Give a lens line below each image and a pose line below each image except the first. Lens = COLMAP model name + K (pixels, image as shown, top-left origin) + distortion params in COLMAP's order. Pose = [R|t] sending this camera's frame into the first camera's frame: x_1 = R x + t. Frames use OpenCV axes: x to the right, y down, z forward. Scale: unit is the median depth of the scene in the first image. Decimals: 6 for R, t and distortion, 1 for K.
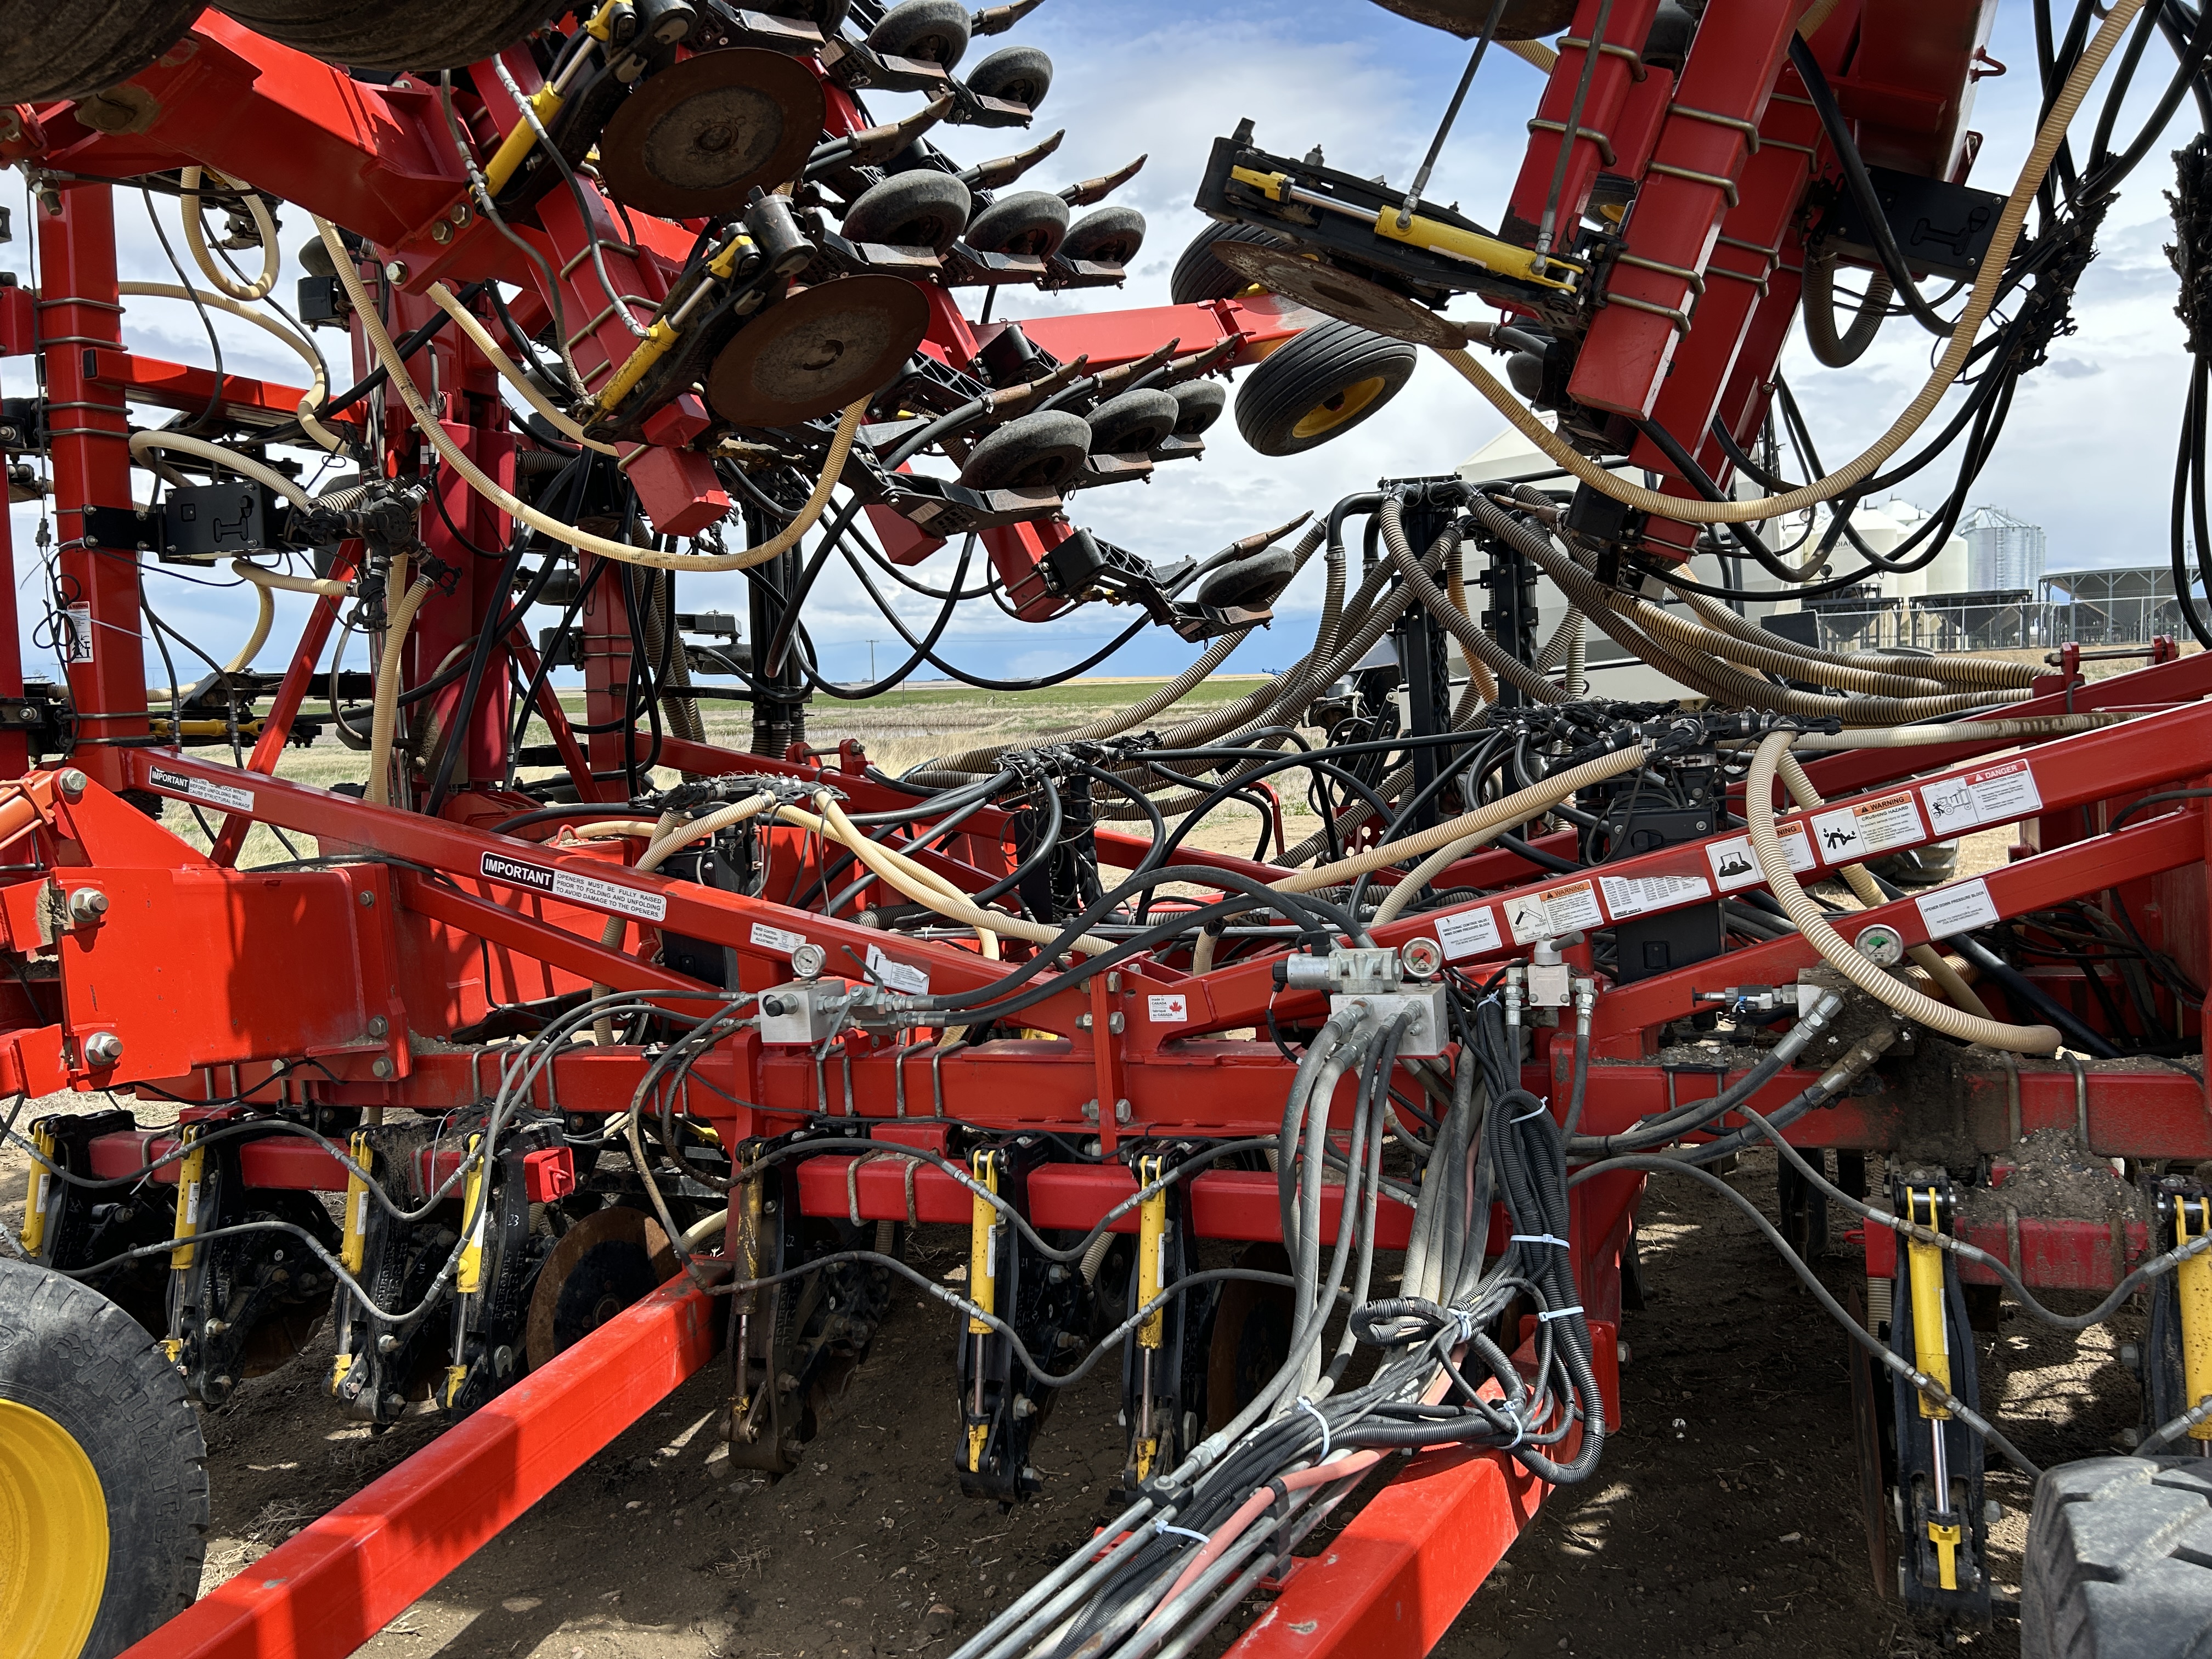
lens RADIAL K [[1650.8, 0, 1120.2], [0, 1650.8, 828.7], [0, 0, 1]] dist [0.039492, -0.027045]
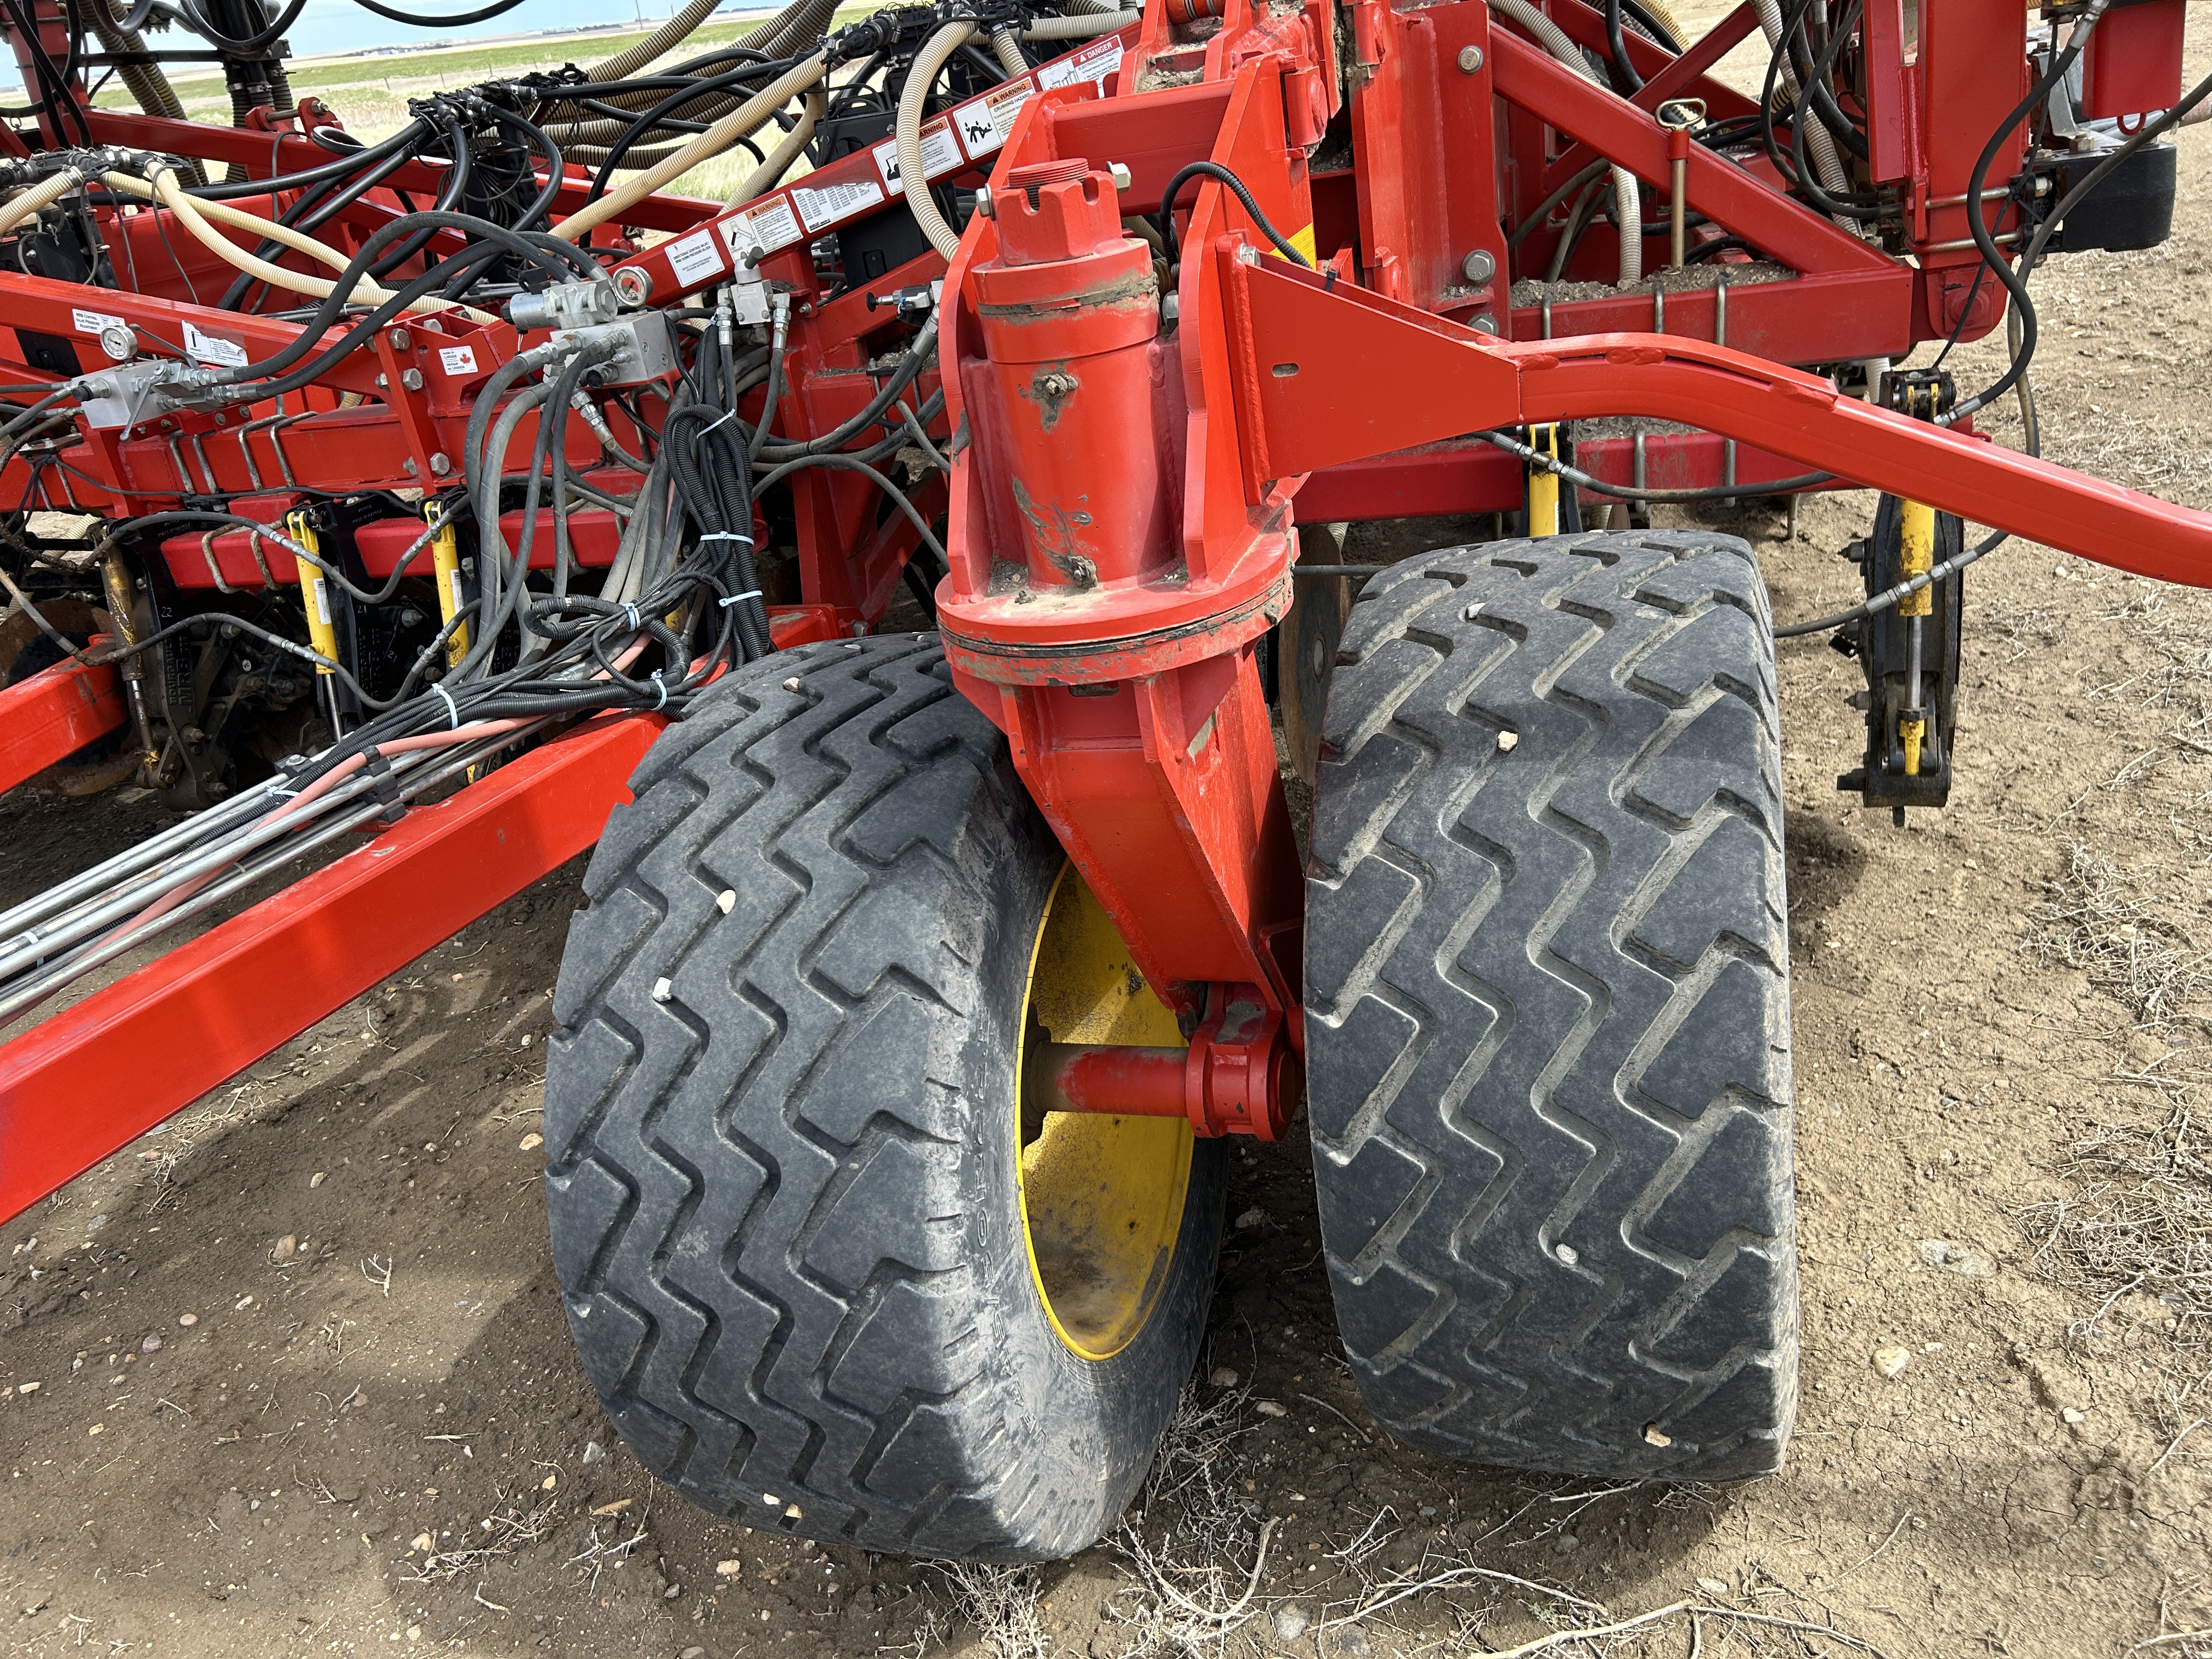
lens RADIAL K [[1650.8, 0, 1092.7], [0, 1650.8, 828.3], [0, 0, 1]] dist [0.039492, -0.027045]
pose [[0.992537, -0.109686, 0.053283, 0.352669], [0.082266, 0.924828, 0.371382, 0.026016], [-0.090013, -0.364227, 0.926950, -0.125158]]
